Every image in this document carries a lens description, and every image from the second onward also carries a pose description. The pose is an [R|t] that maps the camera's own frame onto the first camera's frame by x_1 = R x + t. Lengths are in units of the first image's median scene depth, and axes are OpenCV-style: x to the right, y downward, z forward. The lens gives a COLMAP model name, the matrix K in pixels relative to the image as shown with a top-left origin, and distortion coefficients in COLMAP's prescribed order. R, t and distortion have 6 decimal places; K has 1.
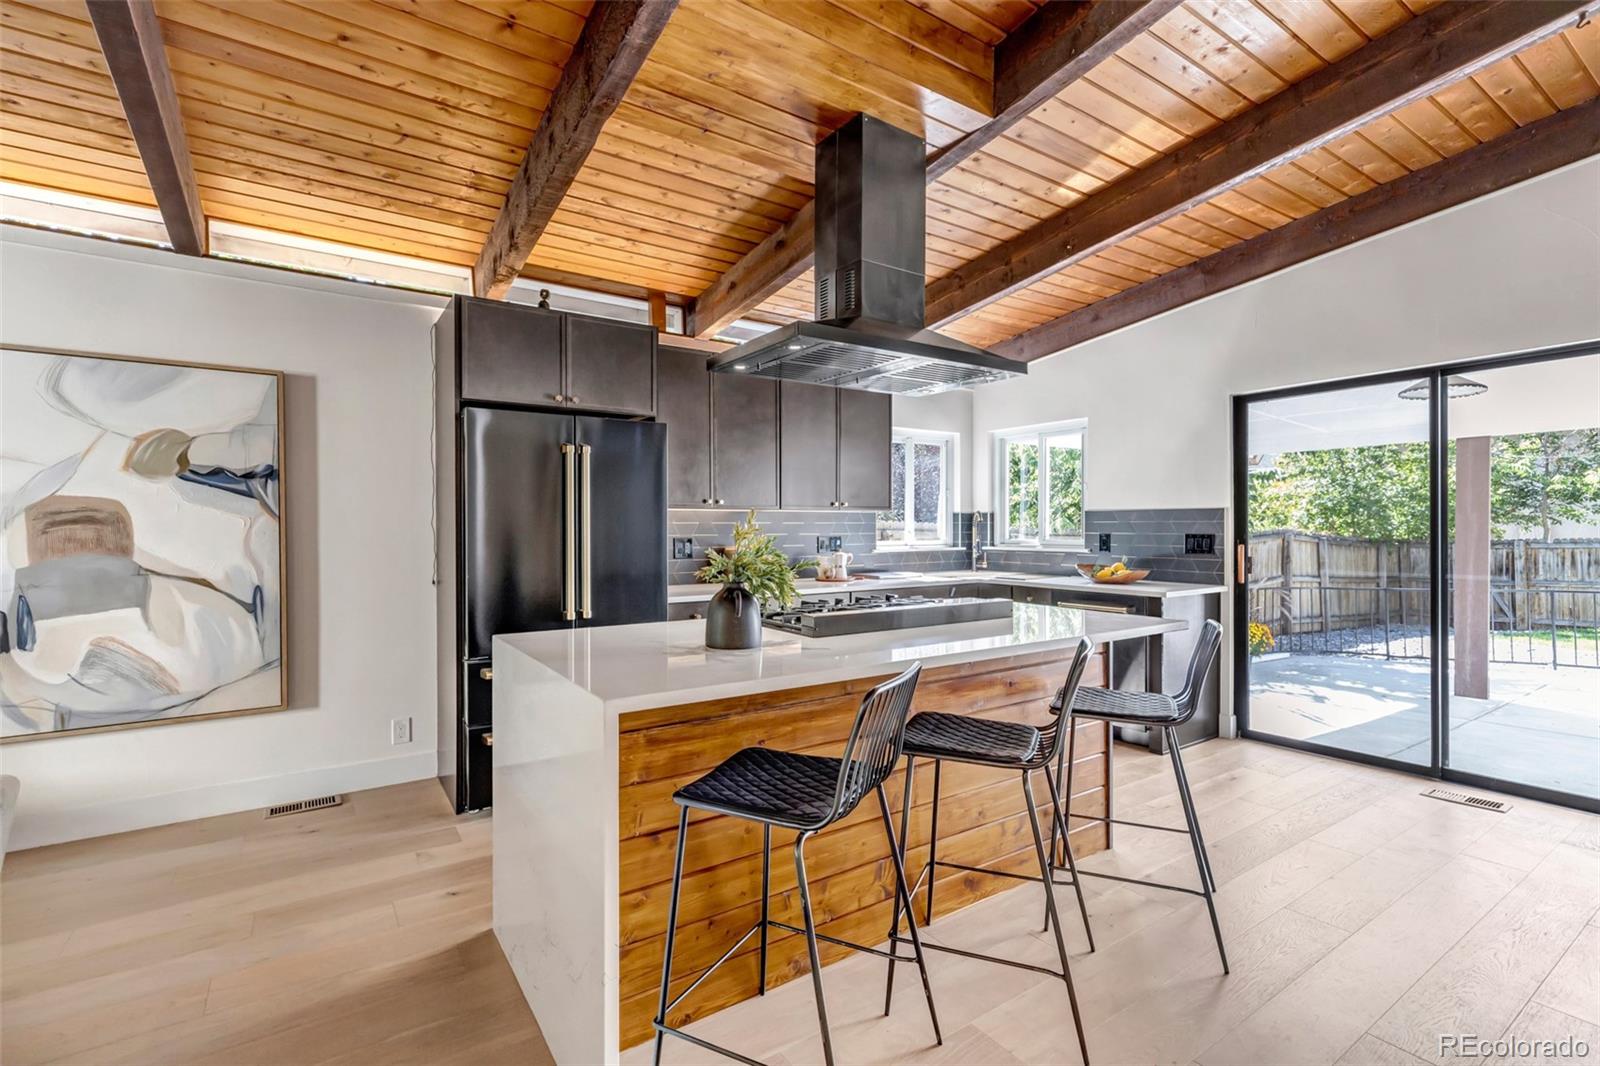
lens RADIAL K [[730.5, 0, 794.5], [0, 730.5, 533.2], [0, 0, 1]] dist [0.004297, 0.000147]
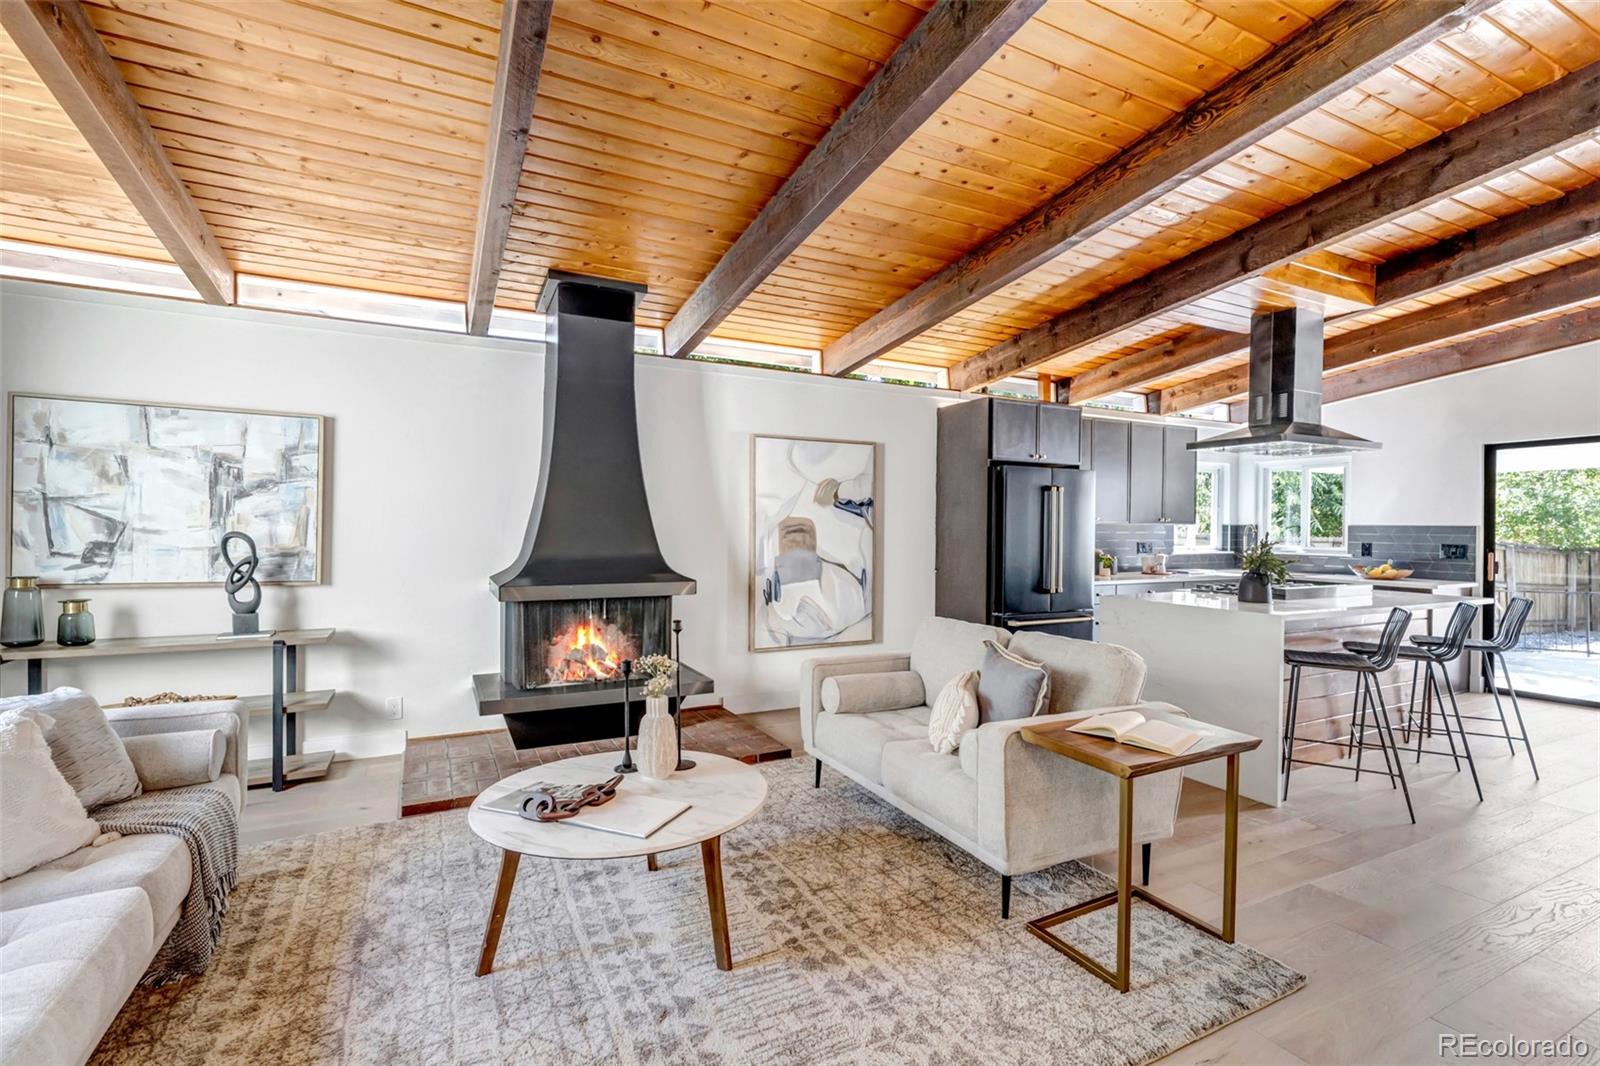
lens RADIAL K [[730.5, 0, 794.5], [0, 730.5, 533.2], [0, 0, 1]] dist [0.004297, 0.000147]
pose [[0.992130, 0.011048, -0.124722, -0.592814], [-0.010741, 0.999937, 0.003140, -0.012817], [0.124749, -0.001775, 0.992187, -0.612072]]
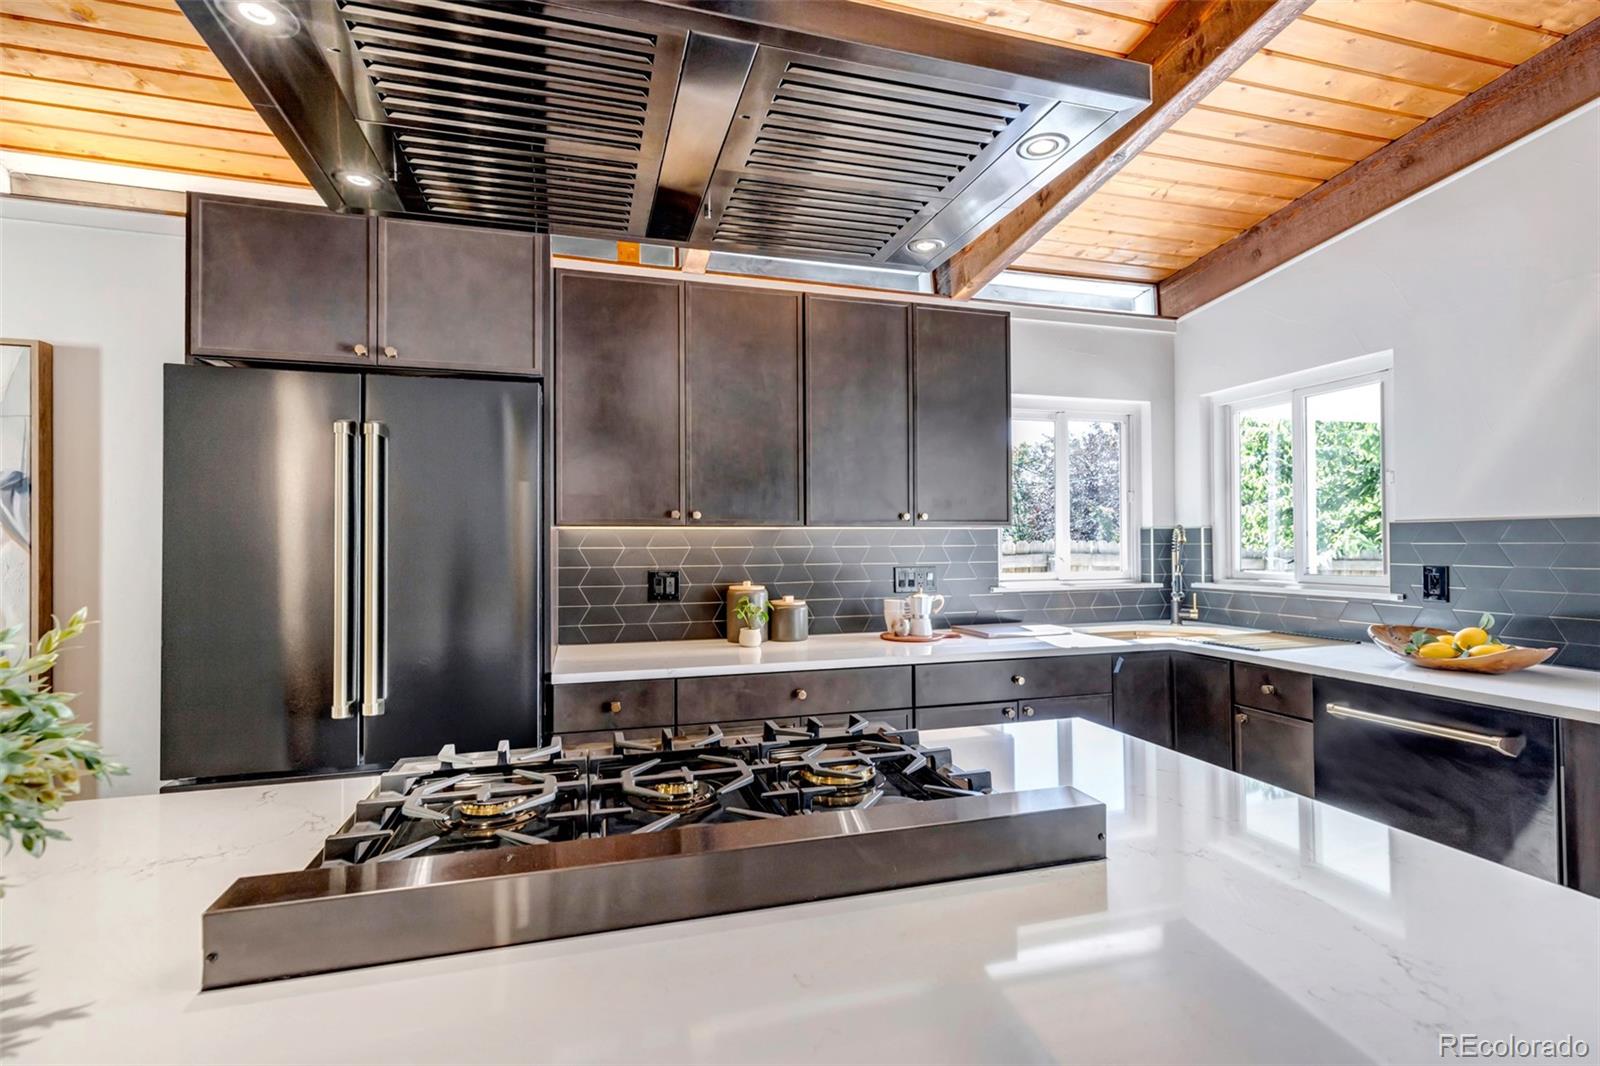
lens RADIAL K [[737.5, 0, 793.9], [0, 737.5, 534.4], [0, 0, 1]] dist [0.002603, 0.000310]
pose [[0.953243, -0.007279, -0.302119, 0.194667], [0.000844, 0.999770, -0.021426, -0.014096], [0.302205, 0.020169, 0.953029, 0.474103]]
